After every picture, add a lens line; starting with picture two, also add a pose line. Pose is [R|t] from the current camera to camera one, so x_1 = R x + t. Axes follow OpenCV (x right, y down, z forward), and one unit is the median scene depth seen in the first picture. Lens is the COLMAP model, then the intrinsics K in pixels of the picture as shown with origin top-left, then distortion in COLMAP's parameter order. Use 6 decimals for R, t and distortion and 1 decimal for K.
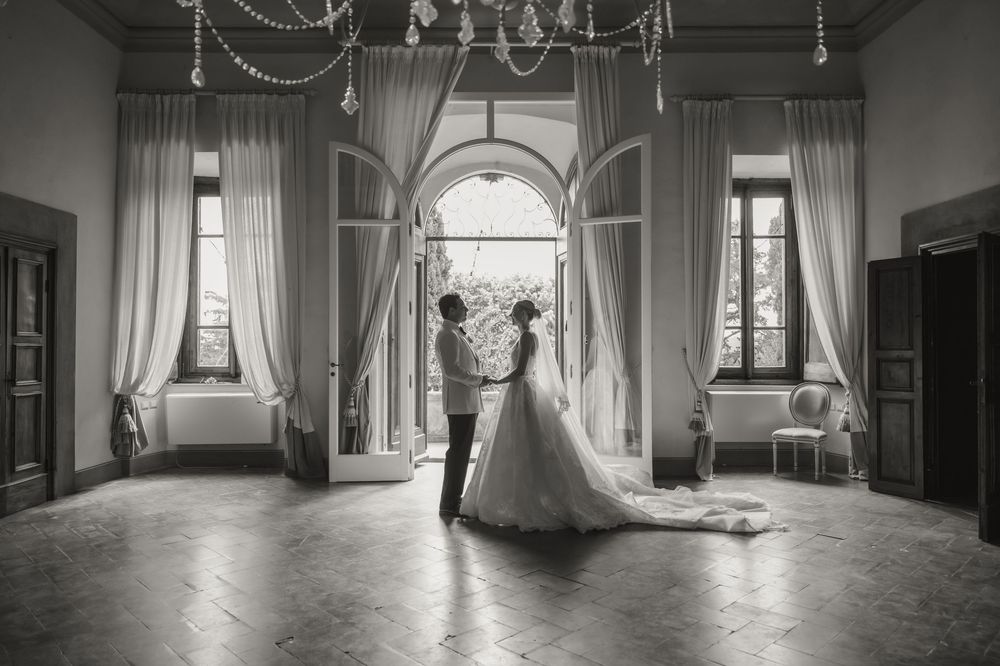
lens RADIAL K [[678.4, 0, 502.3], [0, 678.4, 336.0], [0, 0, 1]] dist [0.005347, -0.009778]
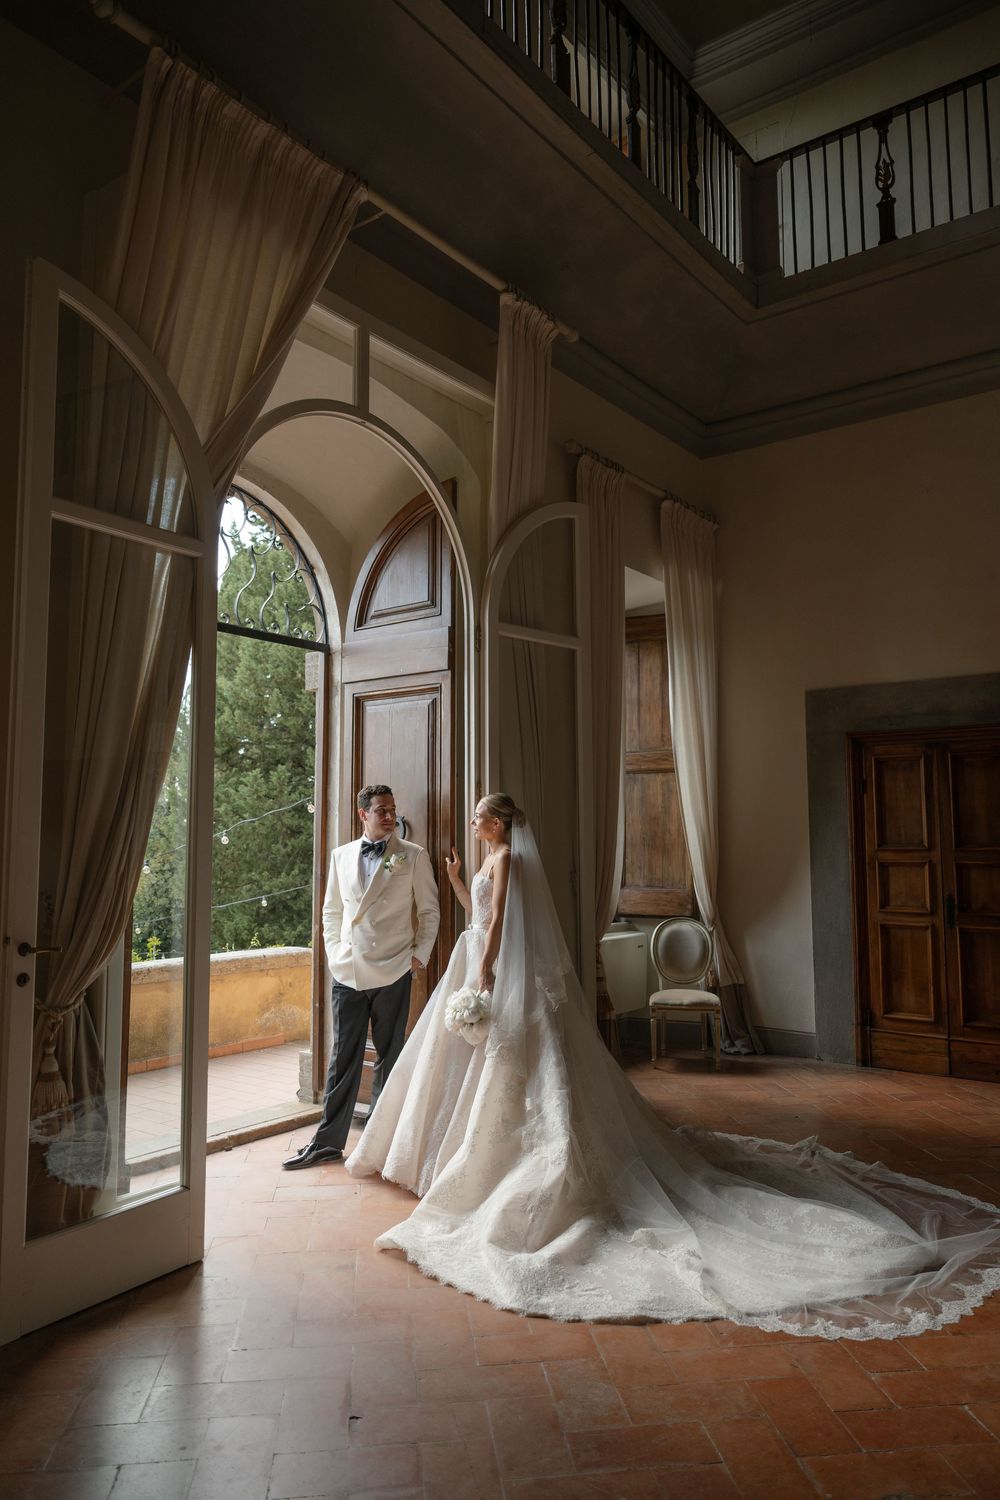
lens RADIAL K [[1017.6, 0, 499.2], [0, 1017.6, 740.1], [0, 0, 1]] dist [0.005347, -0.009778]
pose [[0.617874, 0.078237, 0.782375, -0.470261], [-0.010322, 0.995759, -0.091423, -0.012453], [-0.786209, 0.048413, 0.616061, 0.521107]]
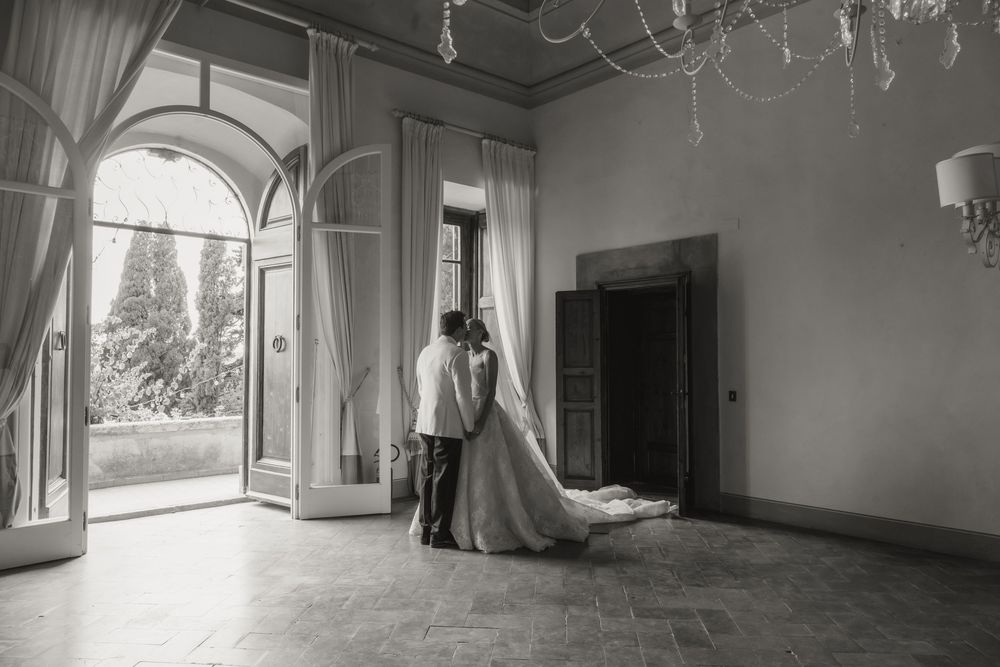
lens RADIAL K [[678.4, 0, 500.6], [0, 678.4, 332.7], [0, 0, 1]] dist [0.005347, -0.009778]
pose [[0.762562, 0.025547, 0.646411, -0.263098], [-0.006821, 0.999482, -0.031454, -0.001637], [-0.646880, 0.019576, 0.762341, 0.160851]]
